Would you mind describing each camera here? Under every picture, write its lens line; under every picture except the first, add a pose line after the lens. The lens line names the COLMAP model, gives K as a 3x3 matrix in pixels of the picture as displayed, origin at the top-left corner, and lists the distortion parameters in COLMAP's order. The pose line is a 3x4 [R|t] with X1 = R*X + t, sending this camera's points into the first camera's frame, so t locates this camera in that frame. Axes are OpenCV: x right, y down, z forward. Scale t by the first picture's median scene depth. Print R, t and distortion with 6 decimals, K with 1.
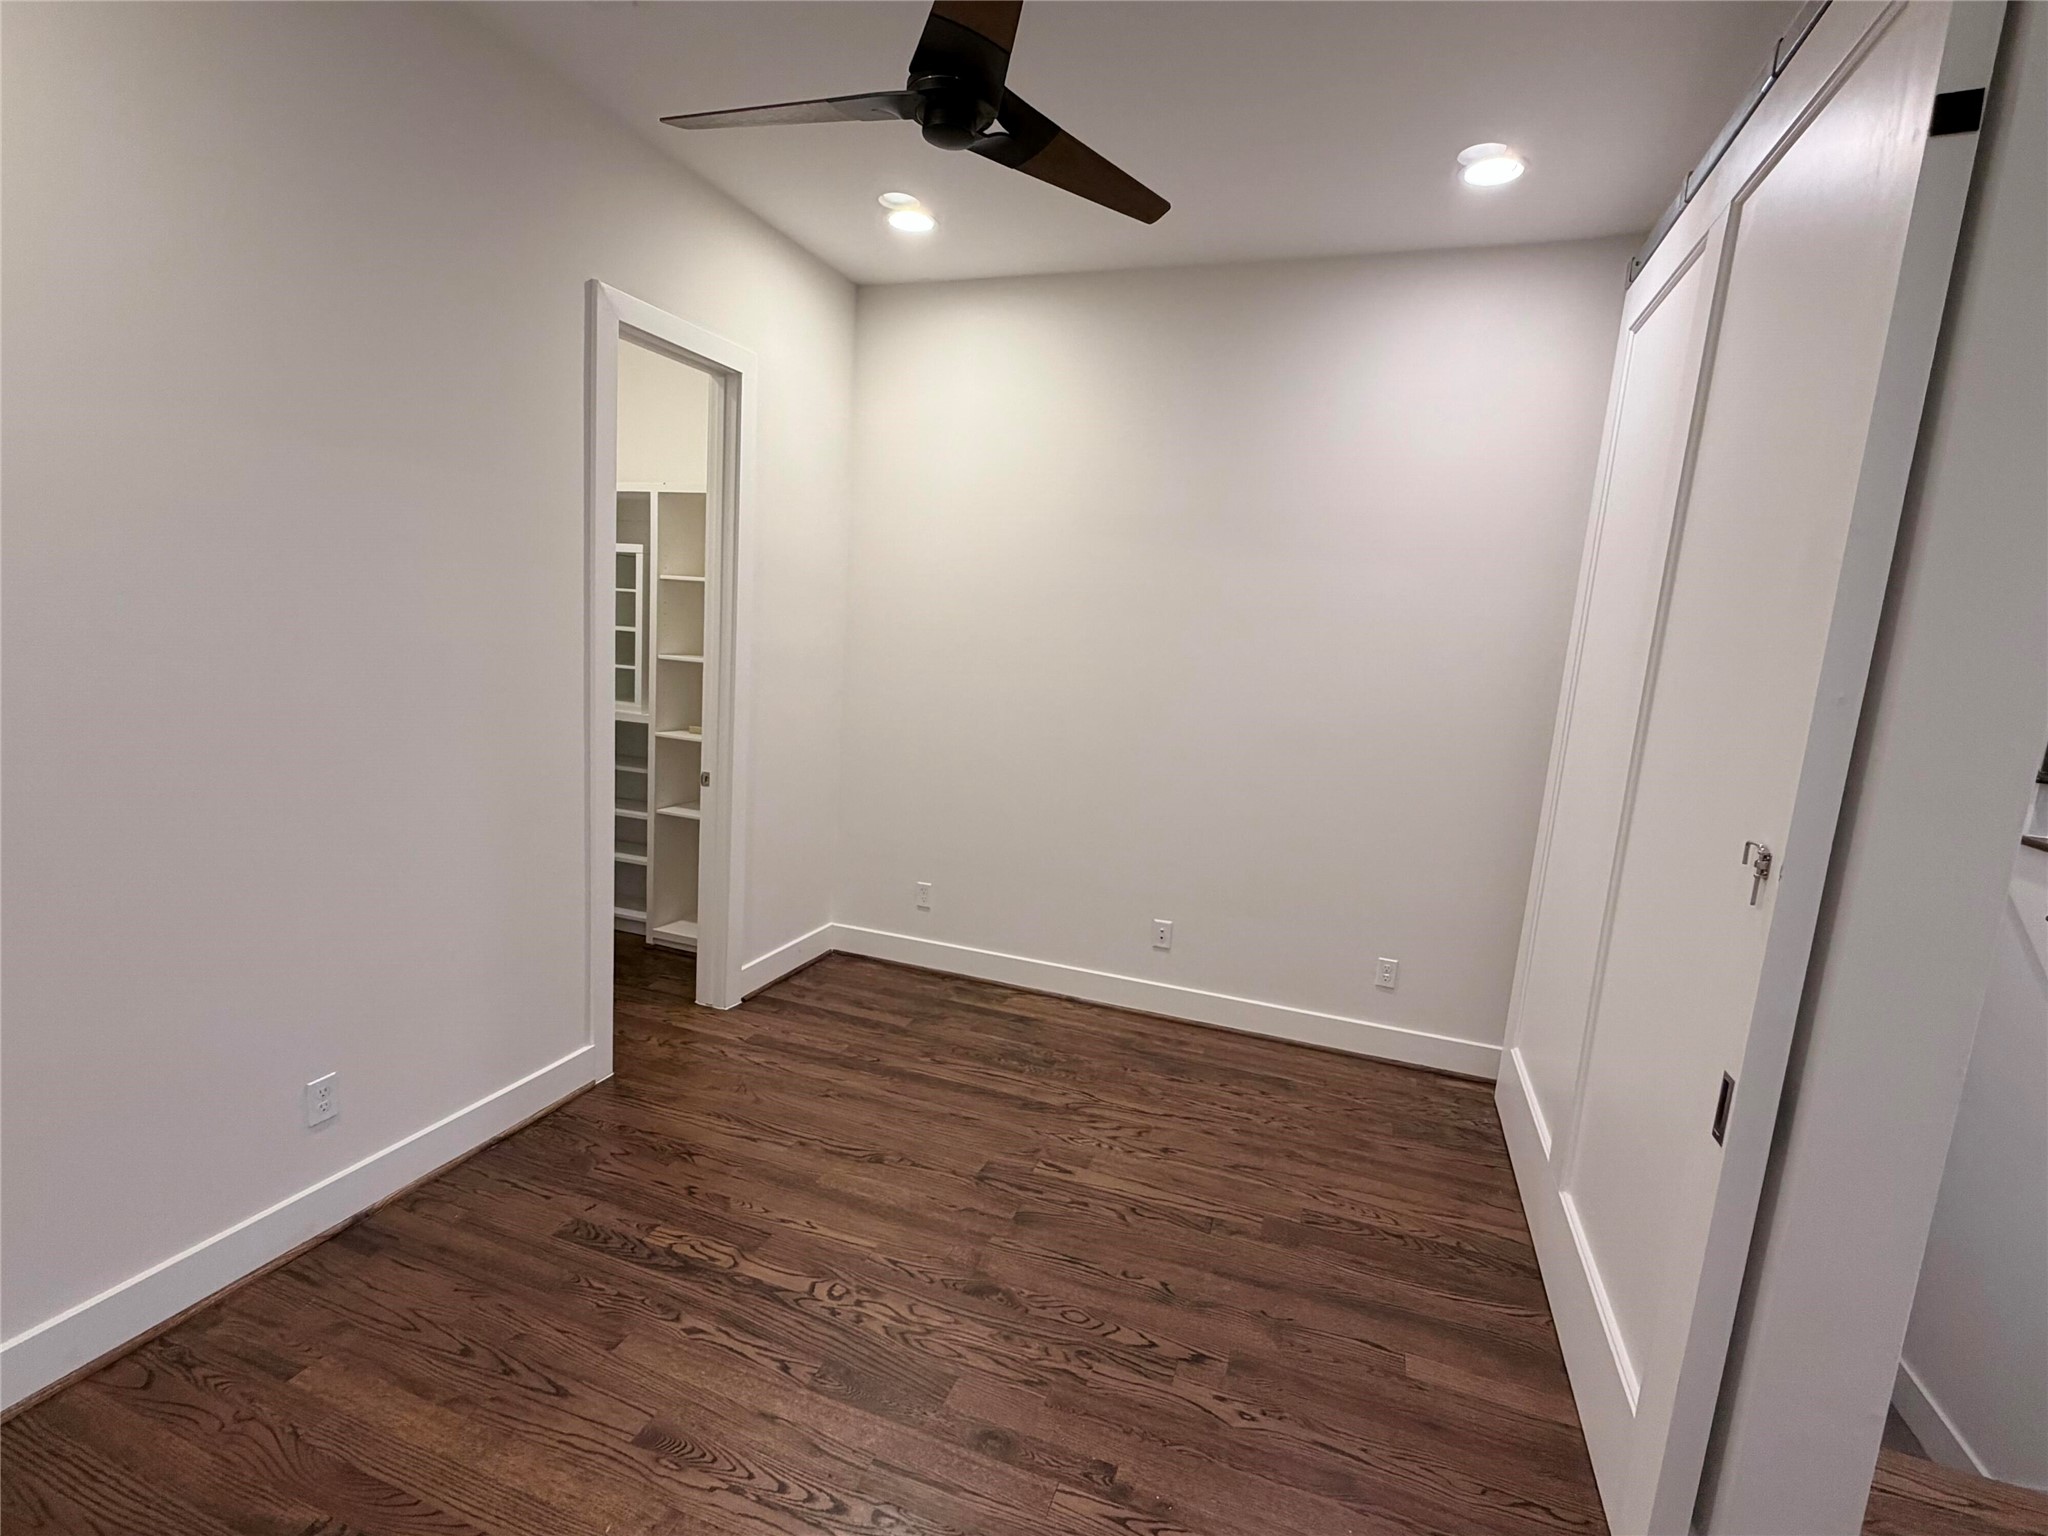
lens RADIAL K [[958.8, 0, 1024.0], [0, 958.8, 766.5], [0, 0, 1]] dist [-0.001562, -0.000081]
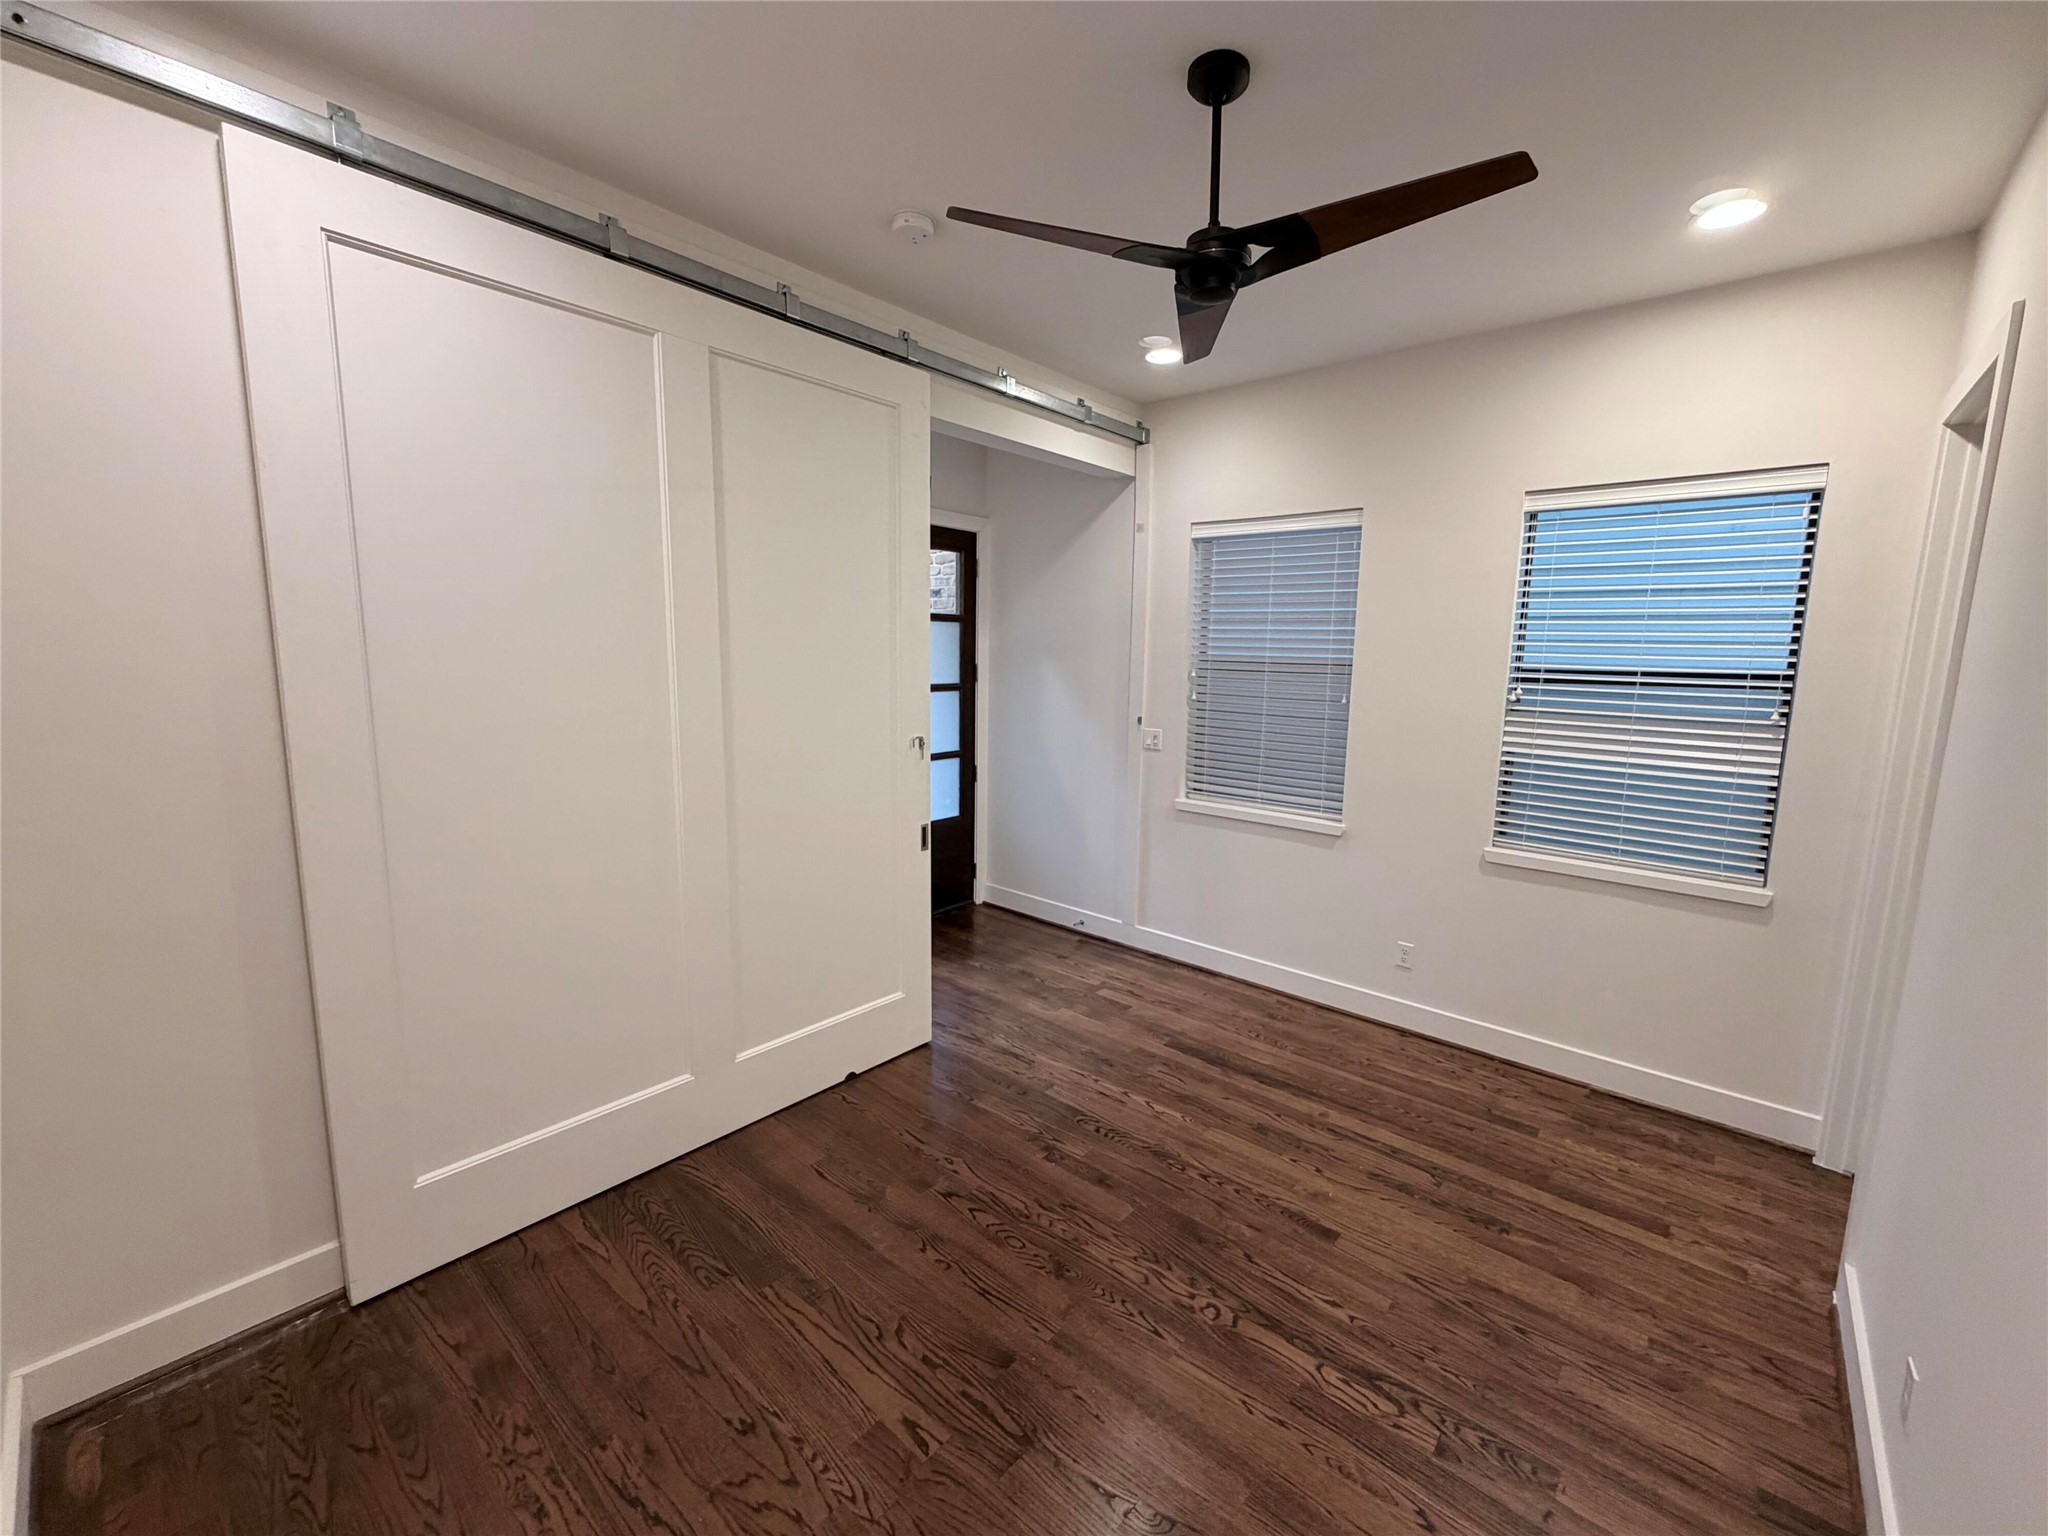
lens RADIAL K [[827.2, 0, 1020.2], [0, 827.2, 776.7], [0, 0, 1]] dist [0.001391, 0.000212]
pose [[-0.927119, -0.134389, 0.349844, -0.240144], [-0.022360, 0.951666, 0.306319, -0.314295], [-0.374100, 0.276171, -0.885313, 1.744397]]
